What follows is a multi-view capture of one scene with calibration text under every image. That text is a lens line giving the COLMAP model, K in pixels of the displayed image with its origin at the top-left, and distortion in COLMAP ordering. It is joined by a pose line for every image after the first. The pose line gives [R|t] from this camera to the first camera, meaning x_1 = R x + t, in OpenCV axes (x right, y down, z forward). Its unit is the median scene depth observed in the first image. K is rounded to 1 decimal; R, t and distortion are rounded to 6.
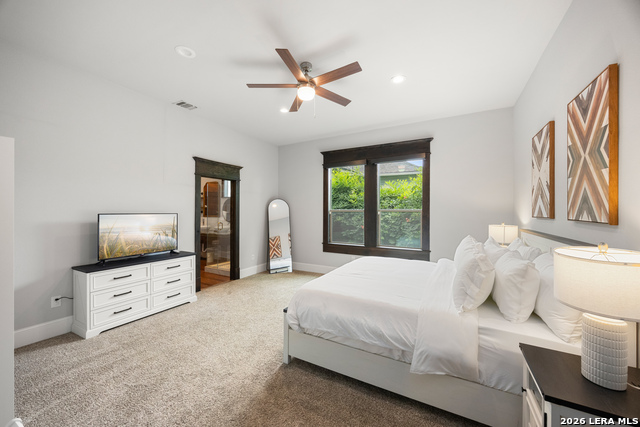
lens RADIAL K [[246.3, 0, 321.6], [0, 246.3, 211.7], [0, 0, 1]] dist [0.000053, 0.000767]
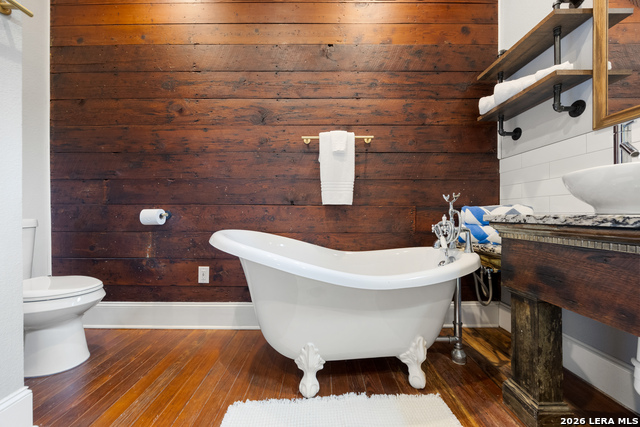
lens RADIAL K [[246.3, 0, 317.9], [0, 246.3, 214.0], [0, 0, 1]] dist [0.000053, 0.000767]
pose [[0.489313, -0.003420, -0.872101, -0.430008], [0.000965, 0.999994, -0.003380, 0.072952], [0.872108, 0.000813, 0.489314, 0.777202]]
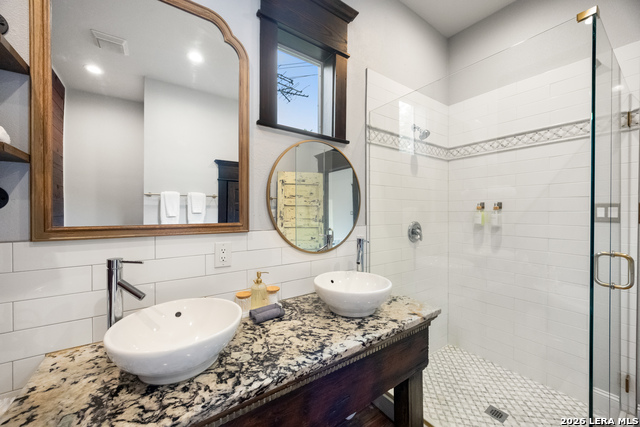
lens RADIAL K [[246.3, 0, 317.6], [0, 246.3, 210.1], [0, 0, 1]] dist [0.000053, 0.000767]
pose [[0.436526, 0.003723, 0.899684, -0.522975], [-0.000931, 0.999993, -0.003686, 0.006461], [-0.899691, 0.000771, 0.436527, 0.842560]]
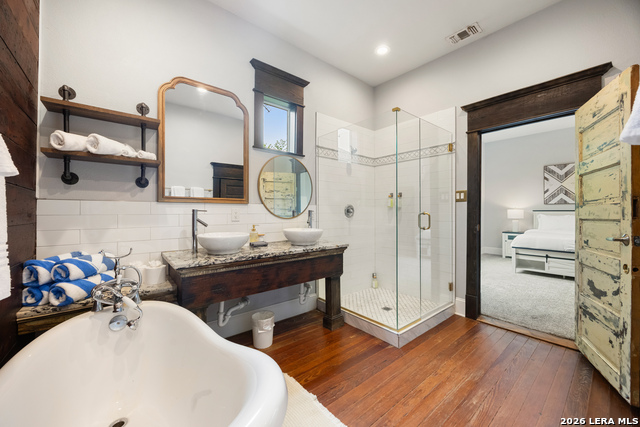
lens RADIAL K [[246.3, 0, 317.9], [0, 246.3, 209.1], [0, 0, 1]] dist [0.000053, 0.000767]
pose [[0.359342, 0.007728, 0.933174, -0.657127], [0.000018, 0.999966, -0.008288, 0.029818], [-0.933206, 0.002995, 0.359329, 0.759743]]
